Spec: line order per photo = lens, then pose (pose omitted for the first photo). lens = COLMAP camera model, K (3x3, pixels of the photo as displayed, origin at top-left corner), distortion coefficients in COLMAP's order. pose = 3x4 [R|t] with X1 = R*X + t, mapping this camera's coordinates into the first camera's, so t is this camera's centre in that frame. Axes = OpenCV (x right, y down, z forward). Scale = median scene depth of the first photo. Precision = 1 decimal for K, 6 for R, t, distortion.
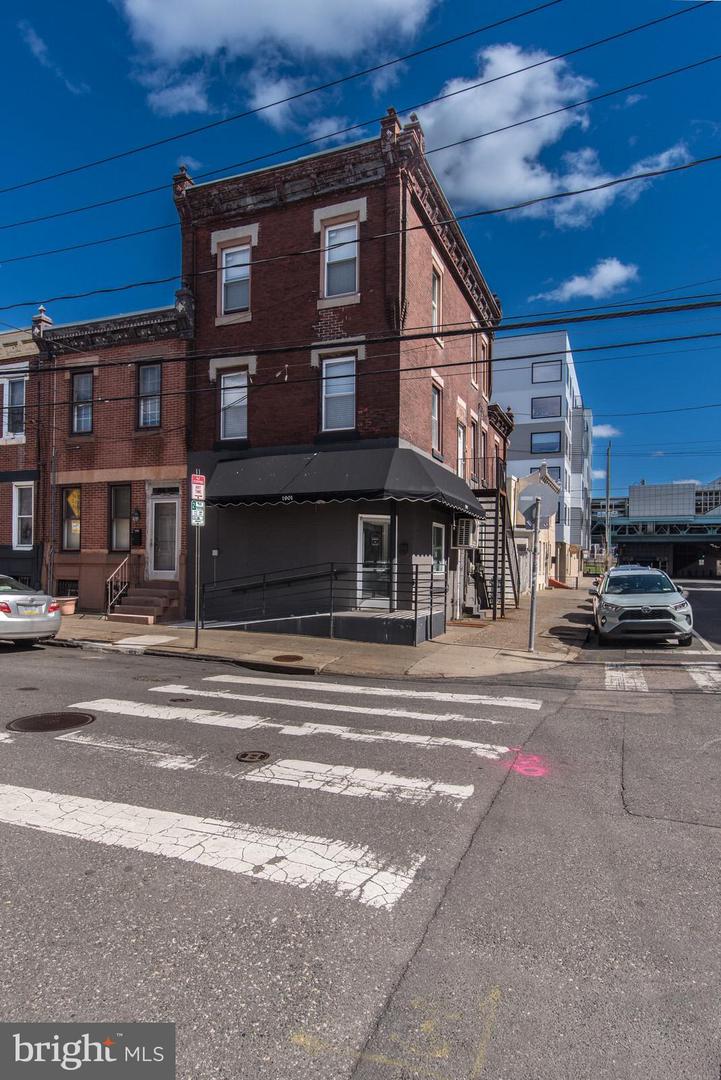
lens RADIAL K [[611.1, 0, 360.6], [0, 611.1, 565.0], [0, 0, 1]] dist [0.000257, -0.000636]
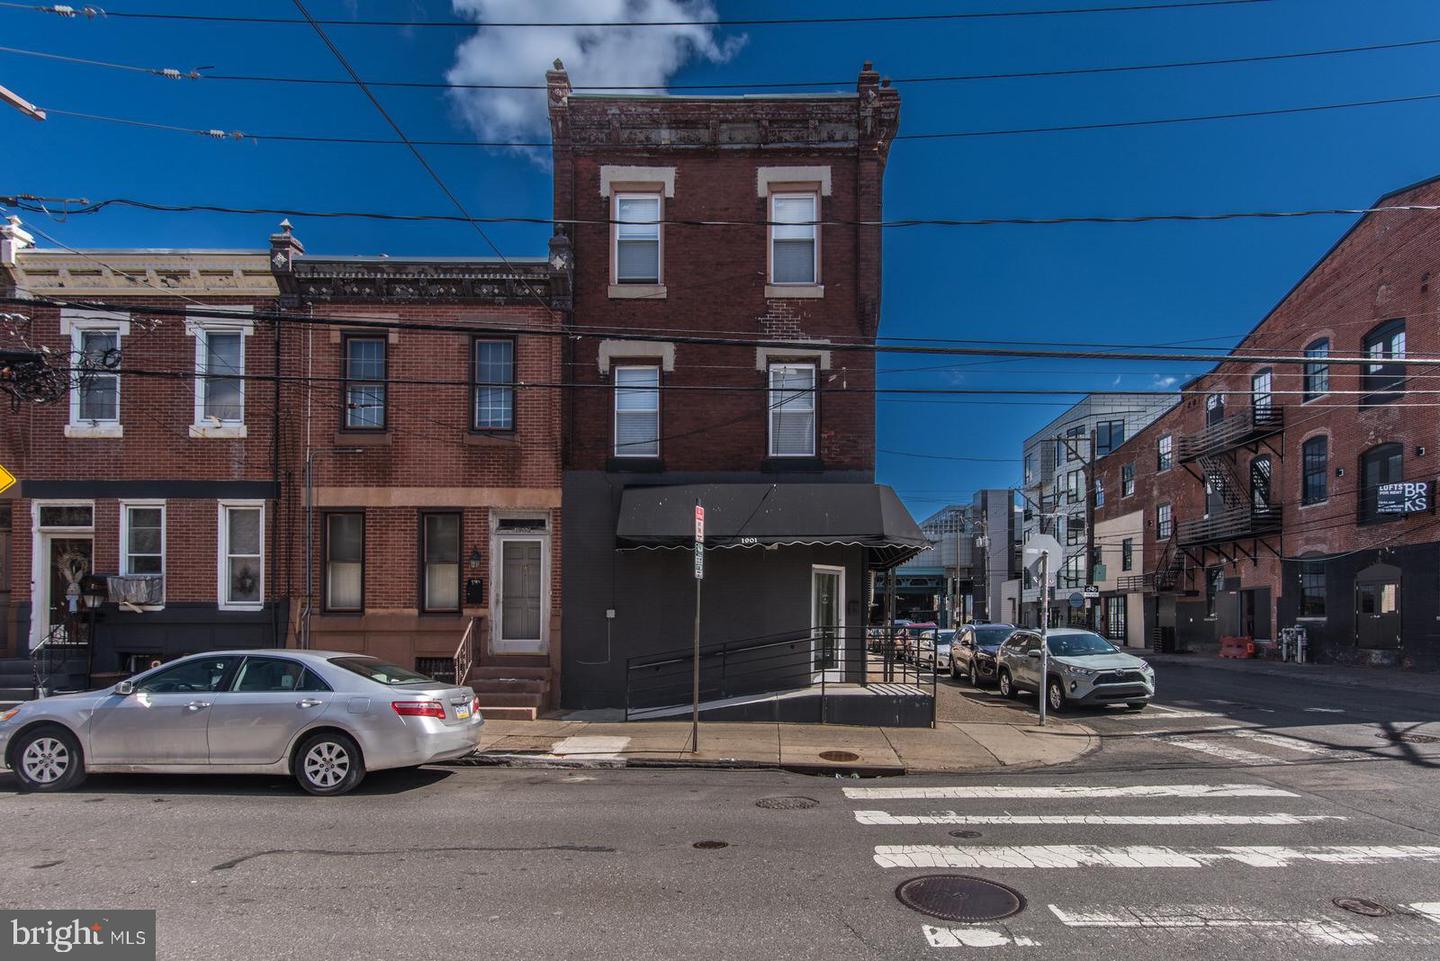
lens RADIAL K [[709.6, 0, 719.4], [0, 709.6, 618.2], [0, 0, 1]] dist [-0.001017, 0.000164]
pose [[0.928059, -0.007527, 0.372358, -0.436644], [0.009381, 0.999951, -0.003168, -0.011285], [-0.372316, 0.006433, 0.928084, 0.185341]]
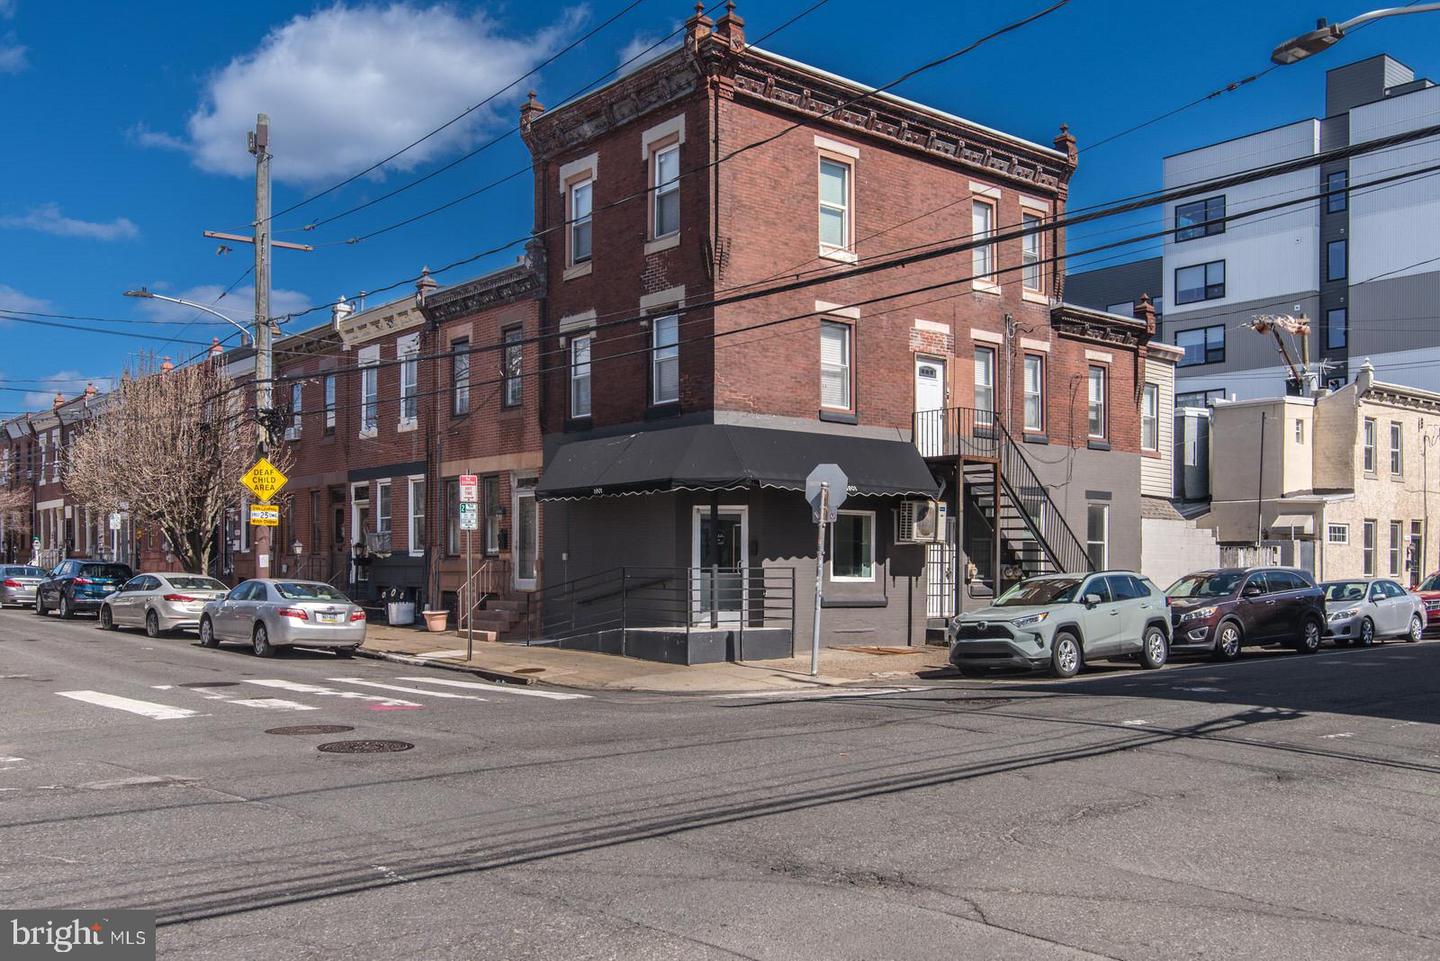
lens RADIAL K [[1297.4, 0, 785.7], [0, 1297.4, 571.0], [0, 0, 1]] dist [-0.005012, 0.000334]
pose [[0.895500, -0.010257, -0.444944, 0.816141], [0.009600, 0.999947, -0.003731, 0.008825], [0.444959, -0.000930, 0.895551, -0.436769]]
